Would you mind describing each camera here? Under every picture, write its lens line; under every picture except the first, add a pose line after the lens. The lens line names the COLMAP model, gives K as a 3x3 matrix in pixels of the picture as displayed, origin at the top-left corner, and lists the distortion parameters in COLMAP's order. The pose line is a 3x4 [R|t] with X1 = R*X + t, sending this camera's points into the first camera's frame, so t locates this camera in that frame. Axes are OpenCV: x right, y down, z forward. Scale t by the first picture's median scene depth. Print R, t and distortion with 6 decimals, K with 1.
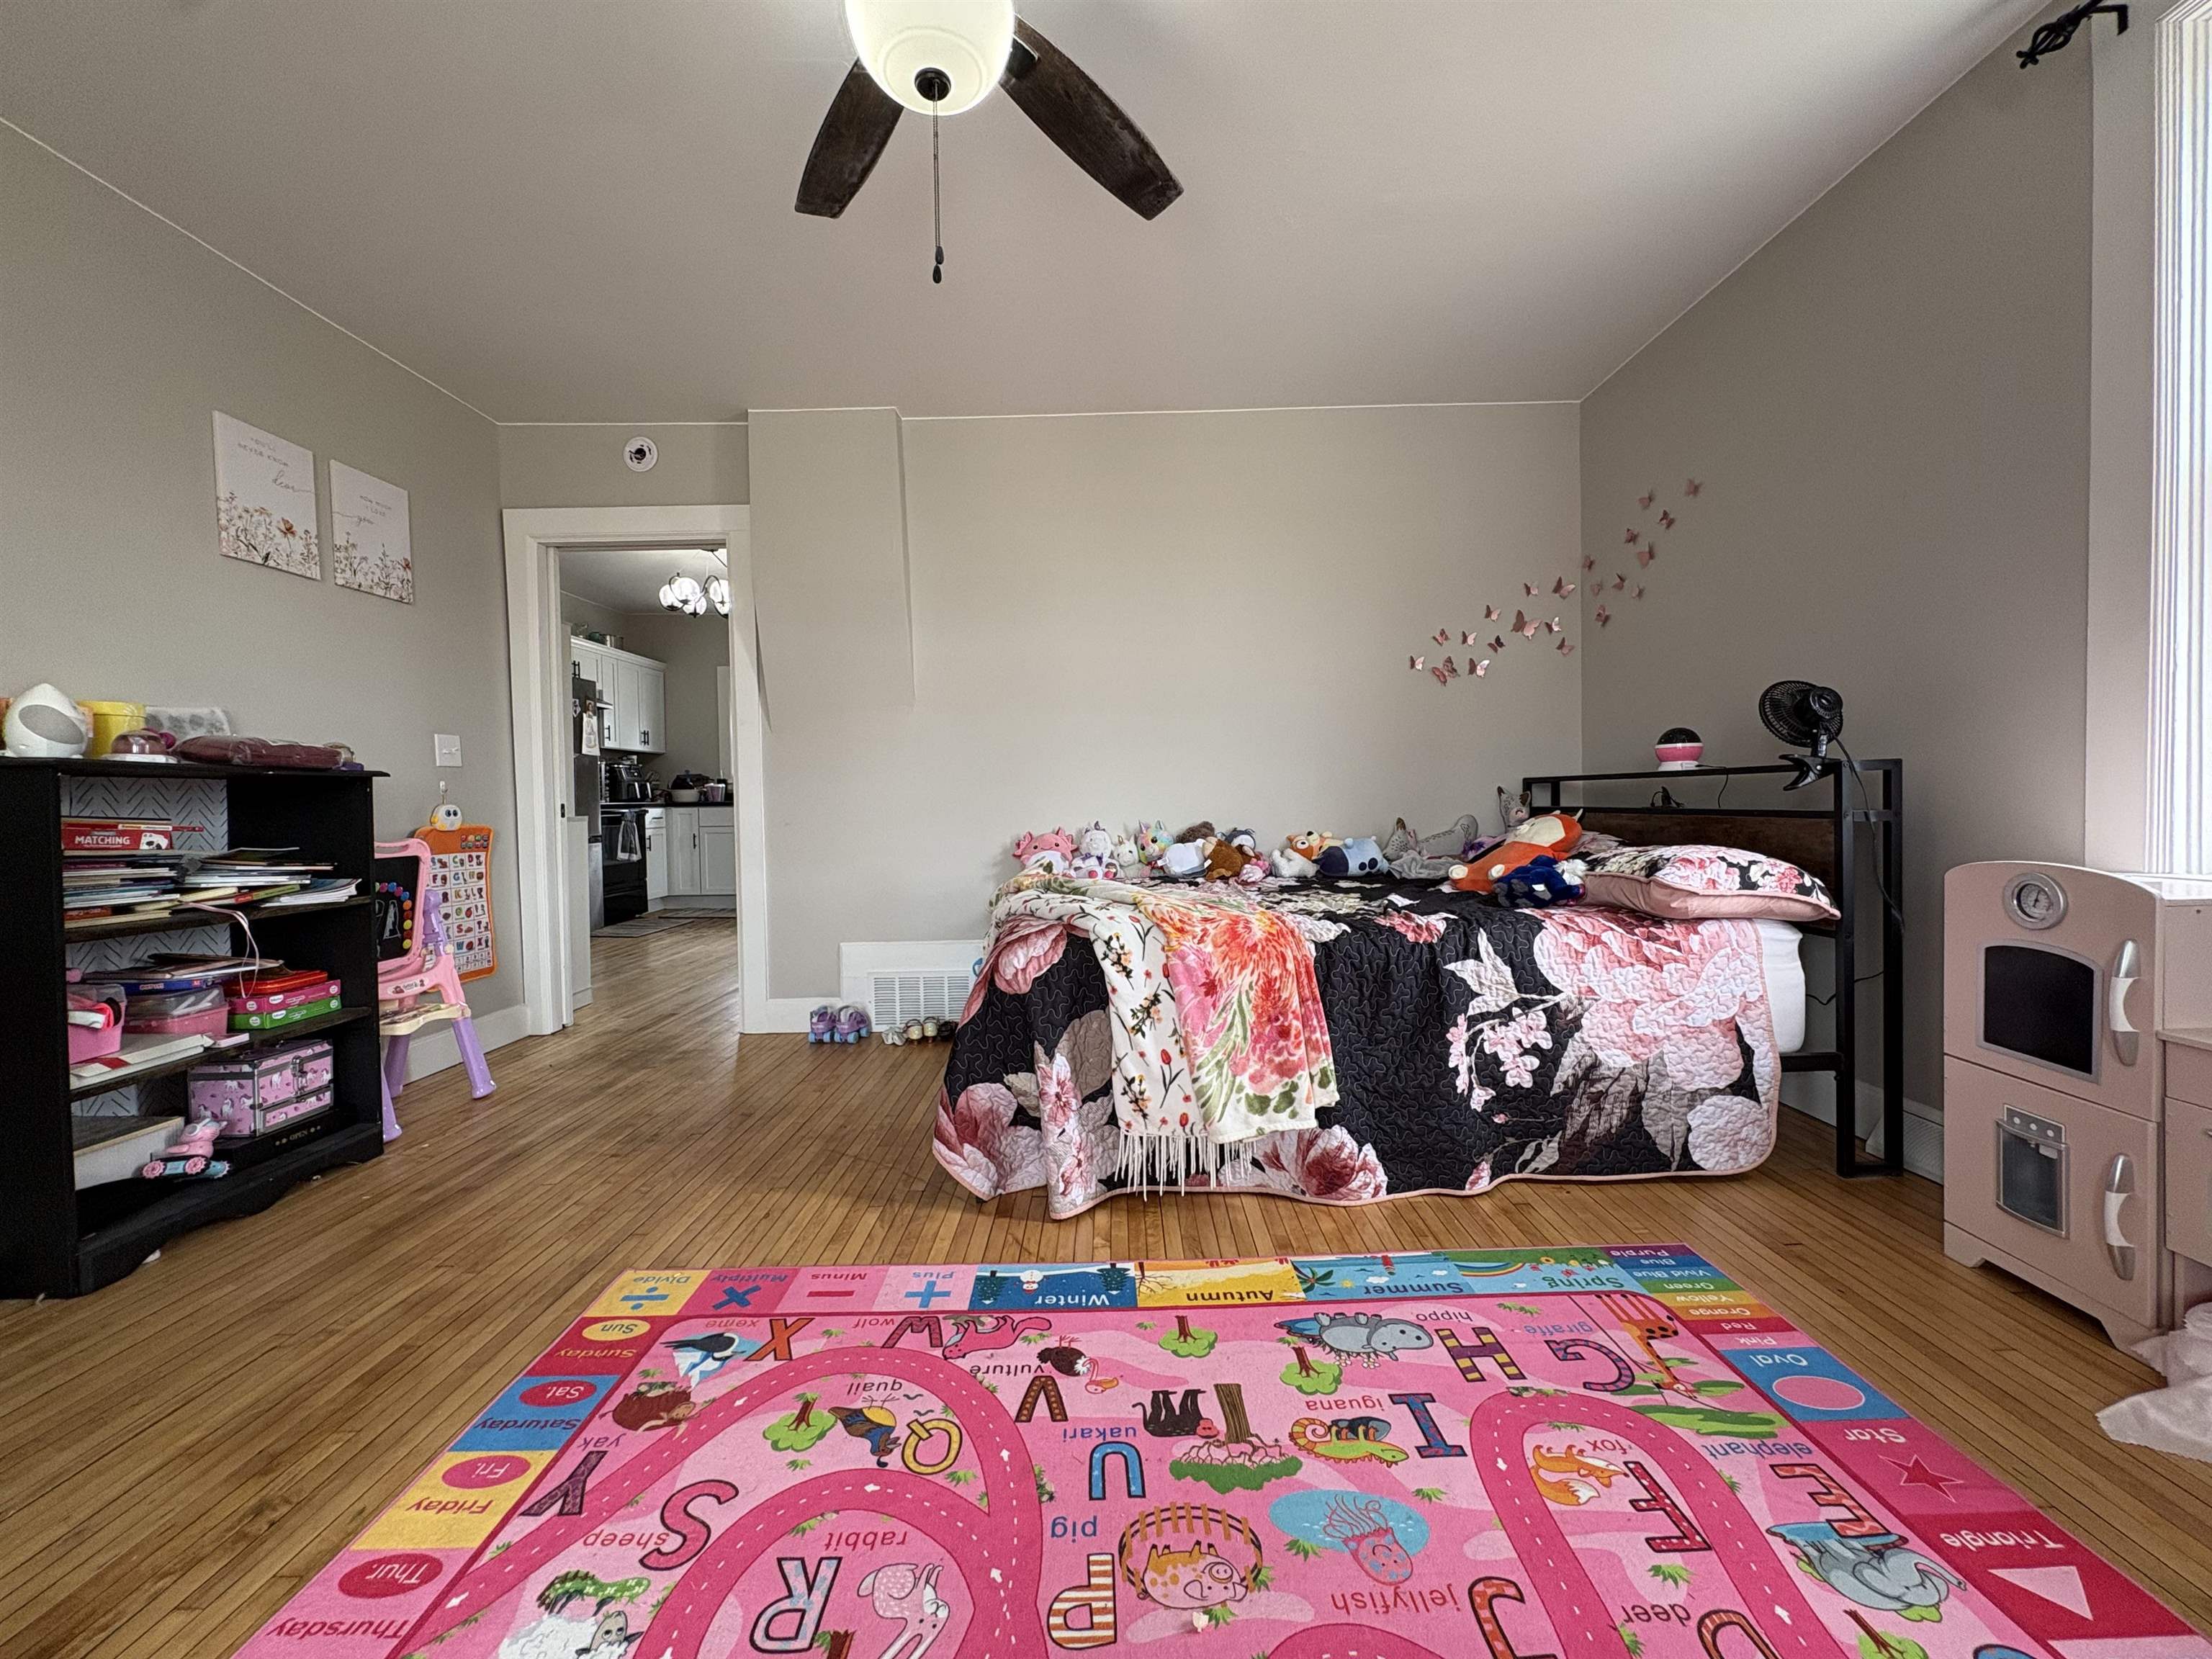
lens RADIAL K [[878.4, 0, 1108.6], [0, 878.4, 827.9], [0, 0, 1]] dist [-0.002956, -0.000147]
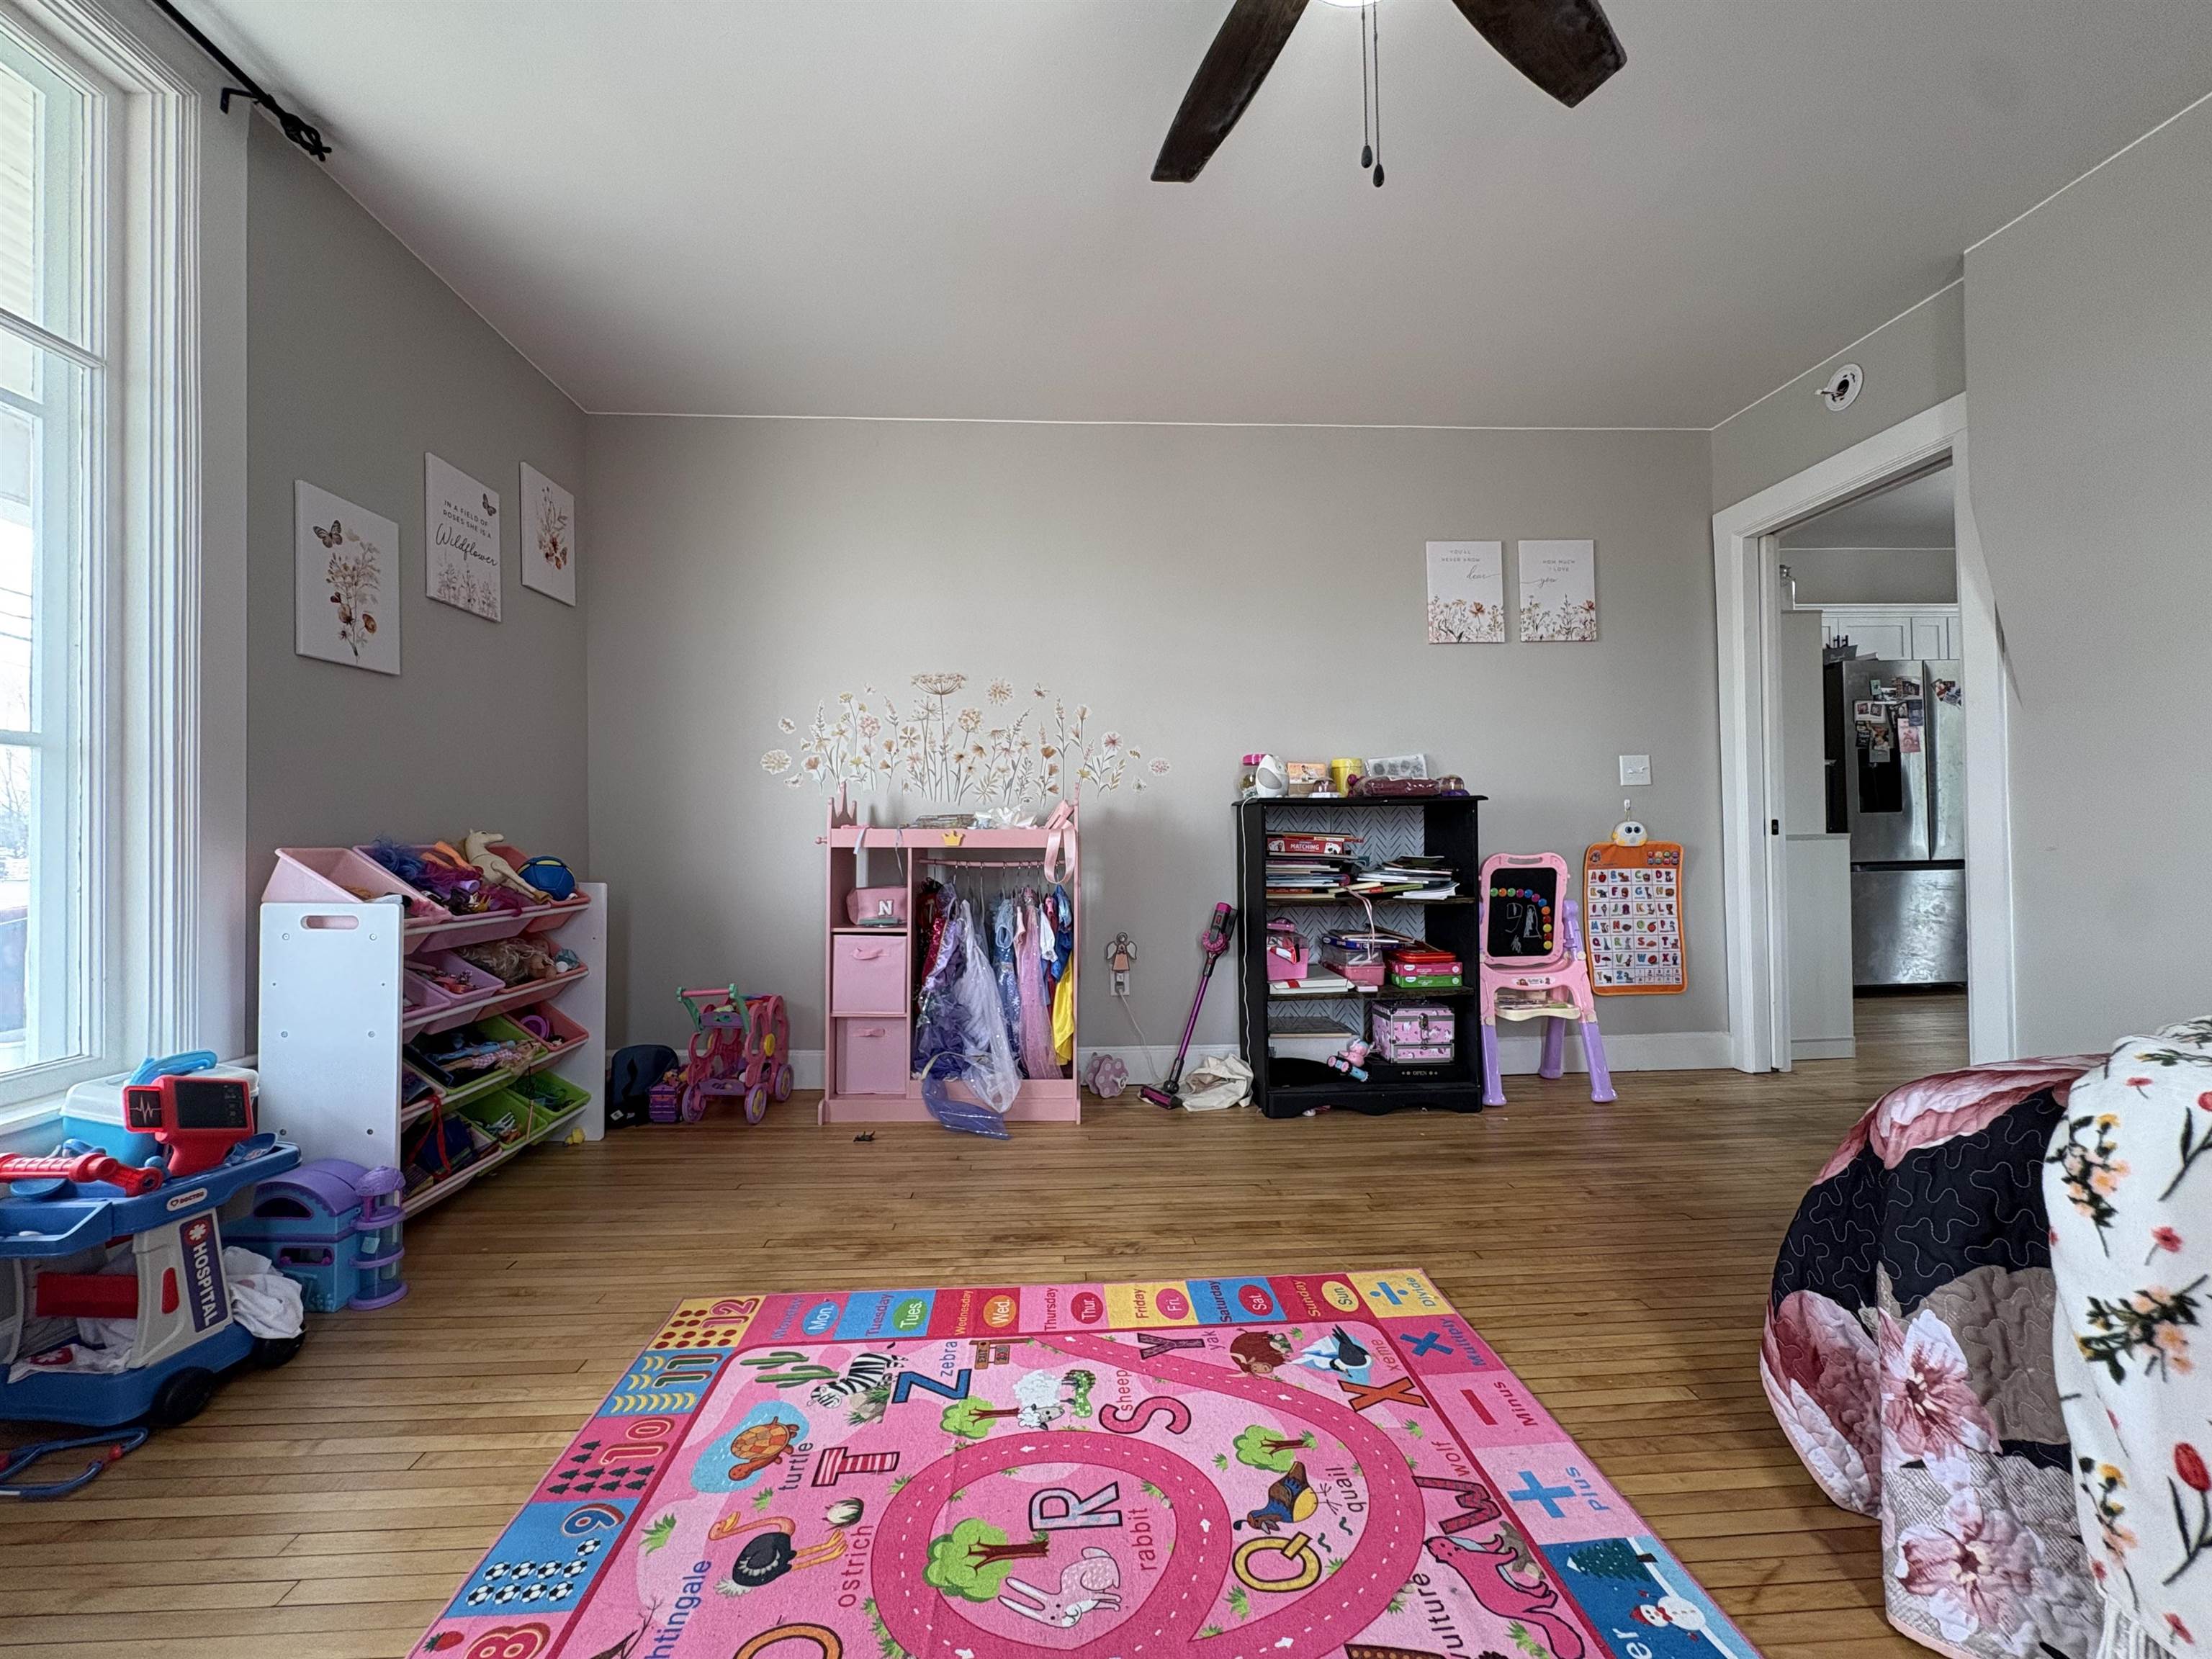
lens RADIAL K [[878.4, 0, 1100.9], [0, 878.4, 827.9], [0, 0, 1]] dist [-0.002956, -0.000147]
pose [[0.058557, 0.001549, -0.998283, 0.377494], [-0.017442, 0.999848, 0.000529, -0.012358], [0.998132, 0.017381, 0.058575, 0.439817]]
